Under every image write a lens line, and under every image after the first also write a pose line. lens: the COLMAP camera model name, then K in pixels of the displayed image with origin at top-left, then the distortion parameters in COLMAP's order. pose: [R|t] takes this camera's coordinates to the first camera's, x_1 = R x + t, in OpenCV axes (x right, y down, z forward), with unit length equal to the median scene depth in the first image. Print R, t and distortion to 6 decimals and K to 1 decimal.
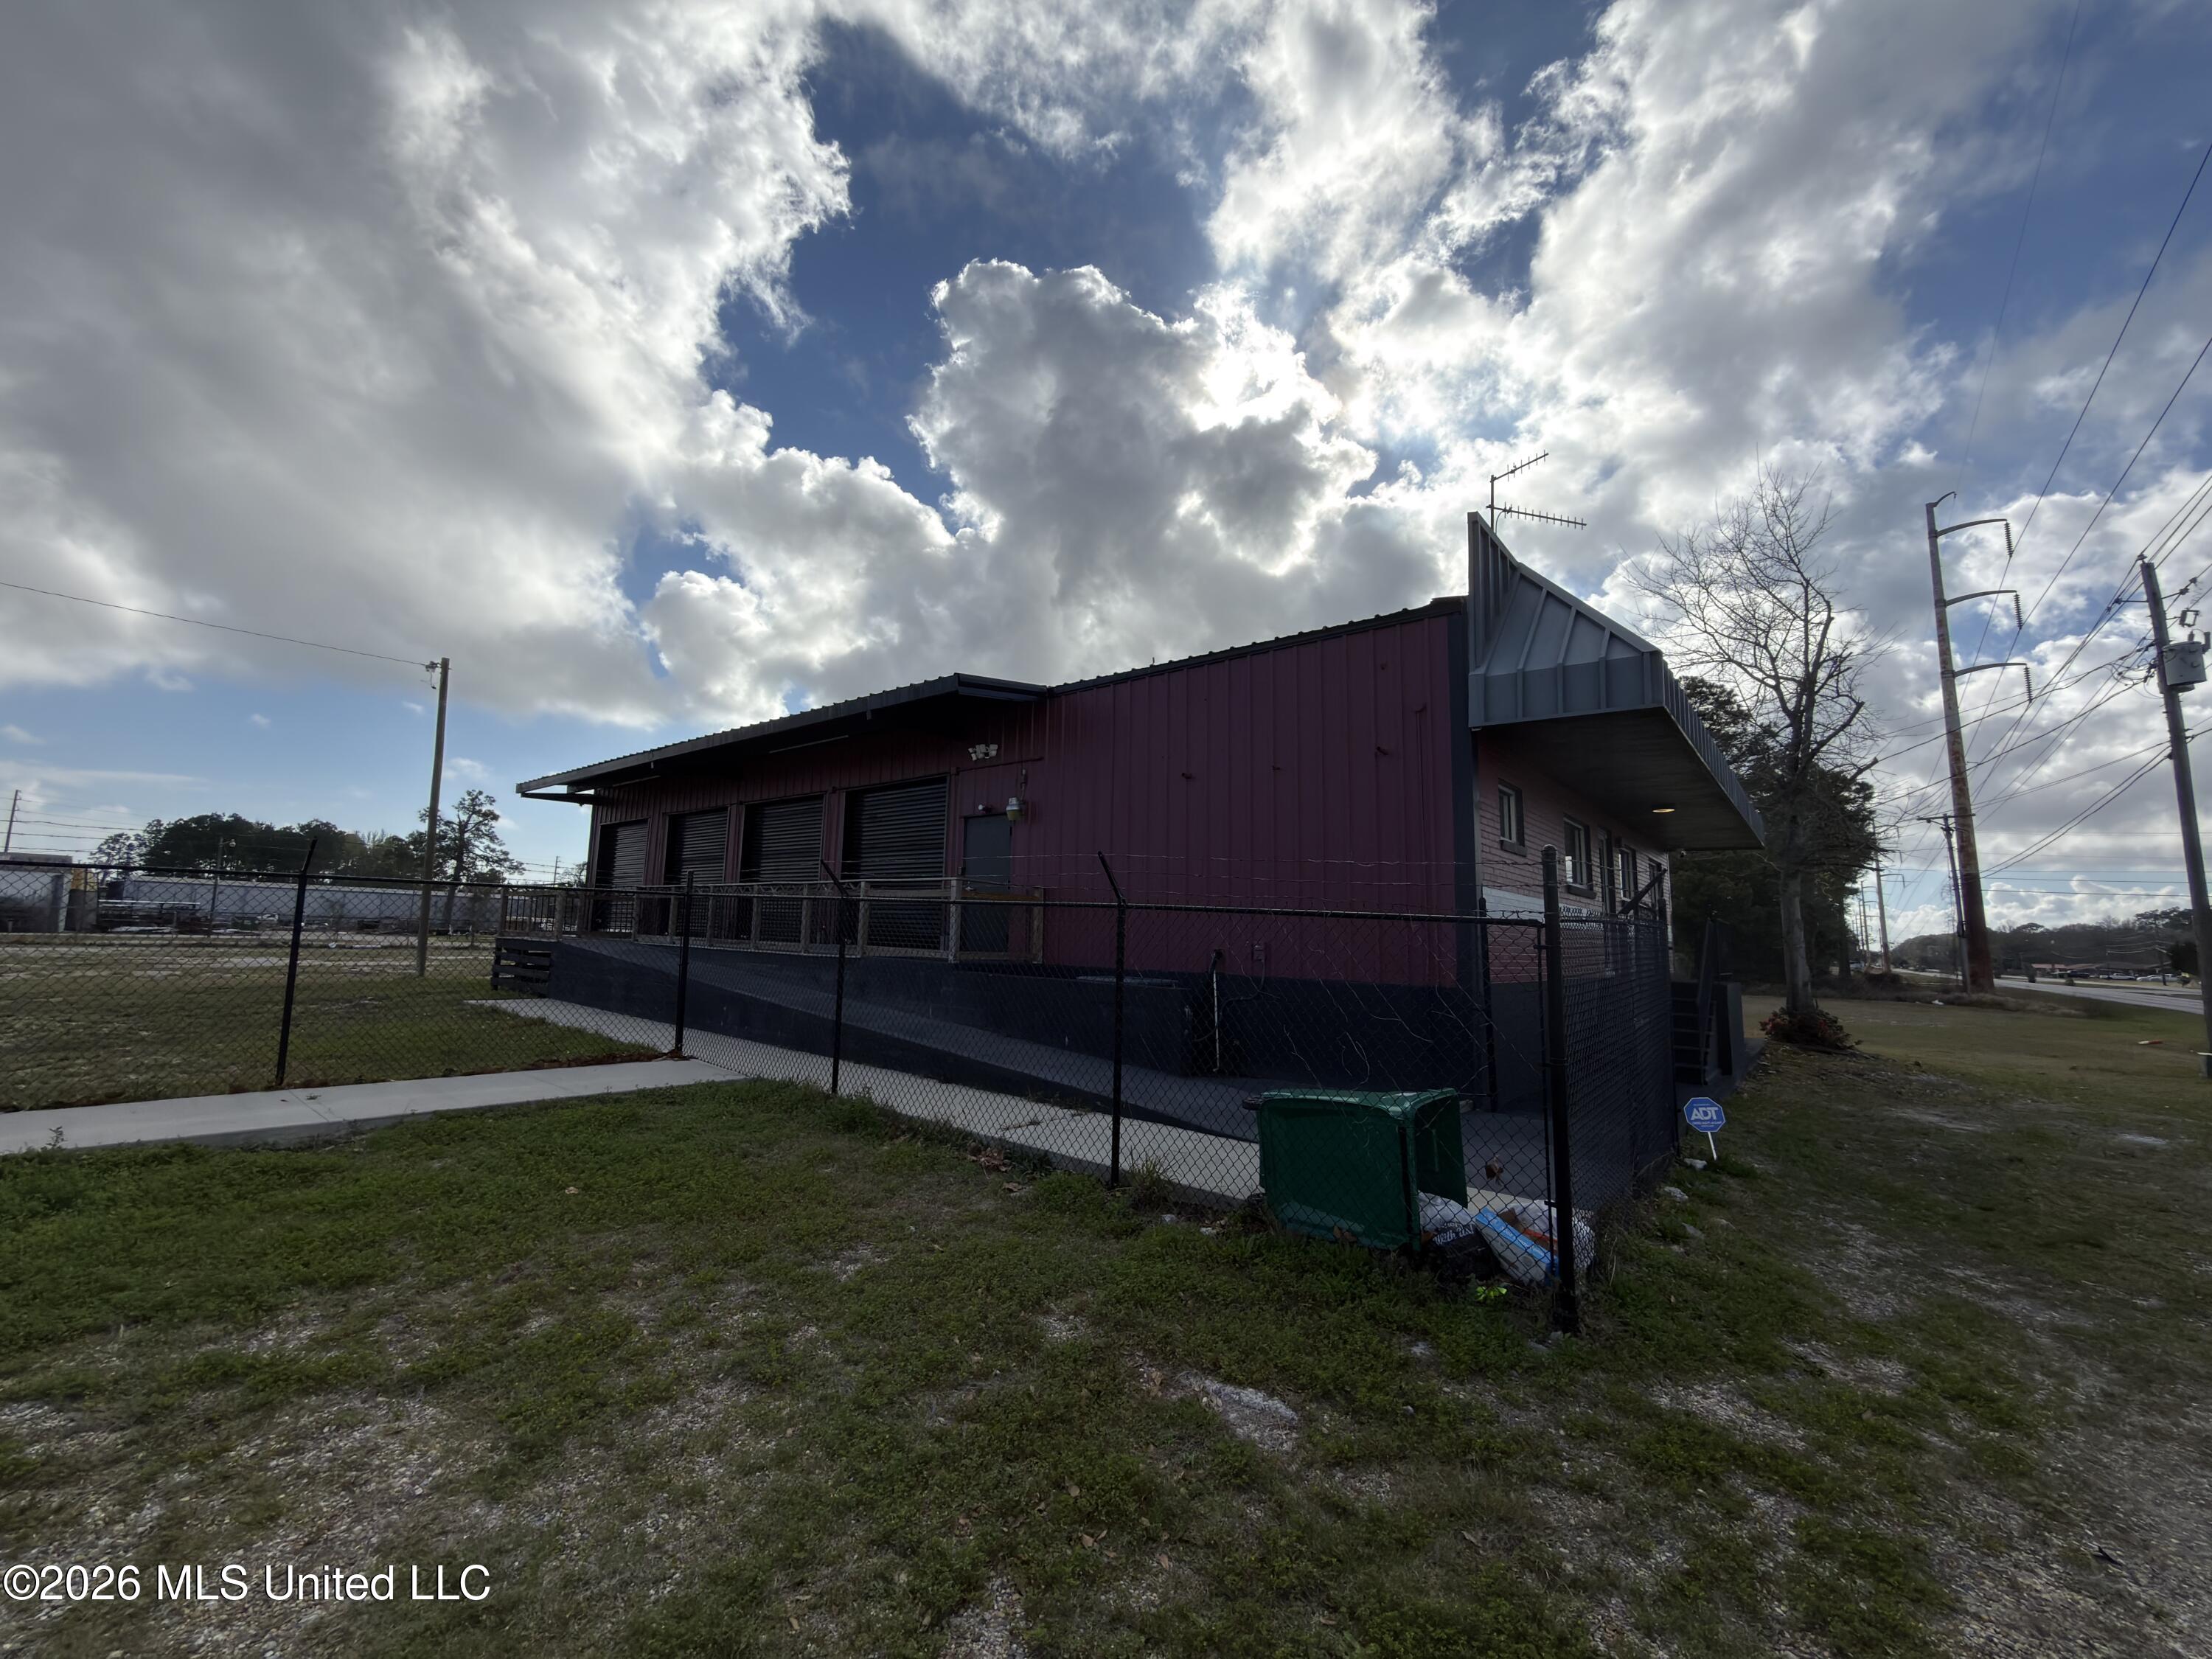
lens RADIAL K [[885.6, 0, 1129.0], [0, 885.6, 854.1], [0, 0, 1]] dist [-0.004221, 0.001299]
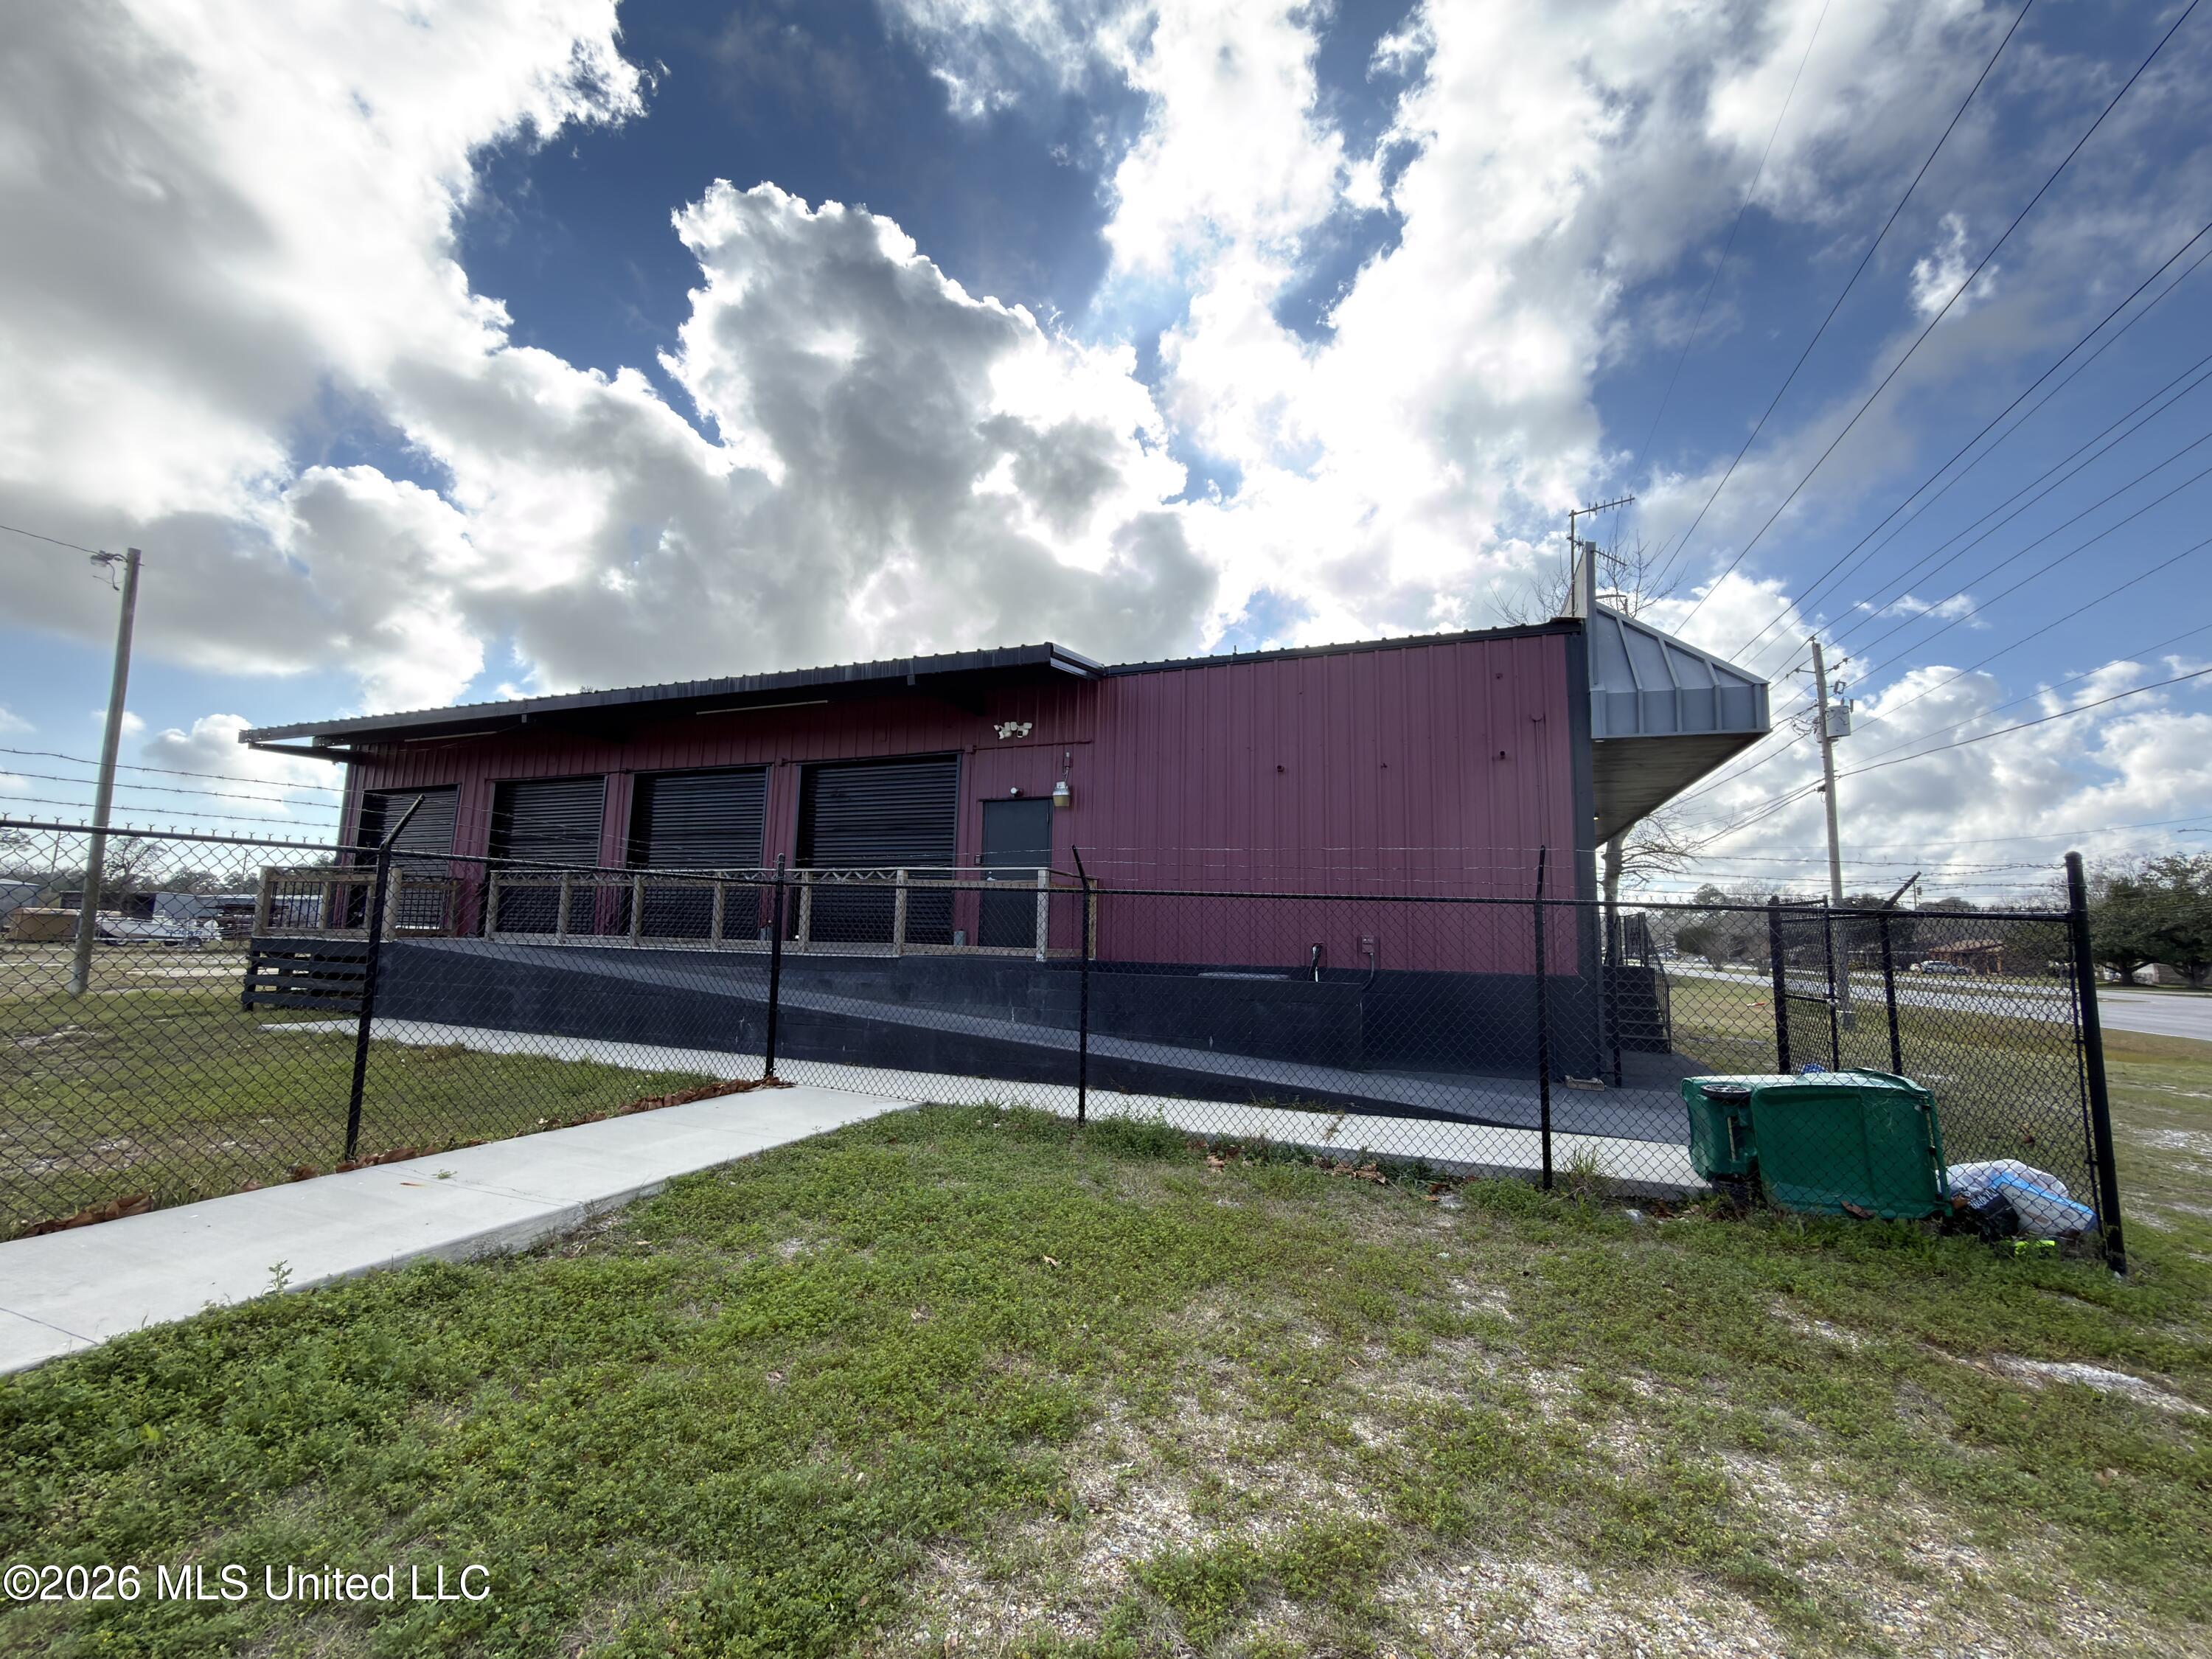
lens RADIAL K [[885.6, 0, 1107.1], [0, 885.6, 849.7], [0, 0, 1]] dist [-0.004221, 0.001299]
pose [[0.949117, 0.022361, 0.314129, -0.311610], [-0.023517, 0.999723, -0.000108, 0.005029], [-0.314045, -0.007285, 0.949380, 0.089514]]
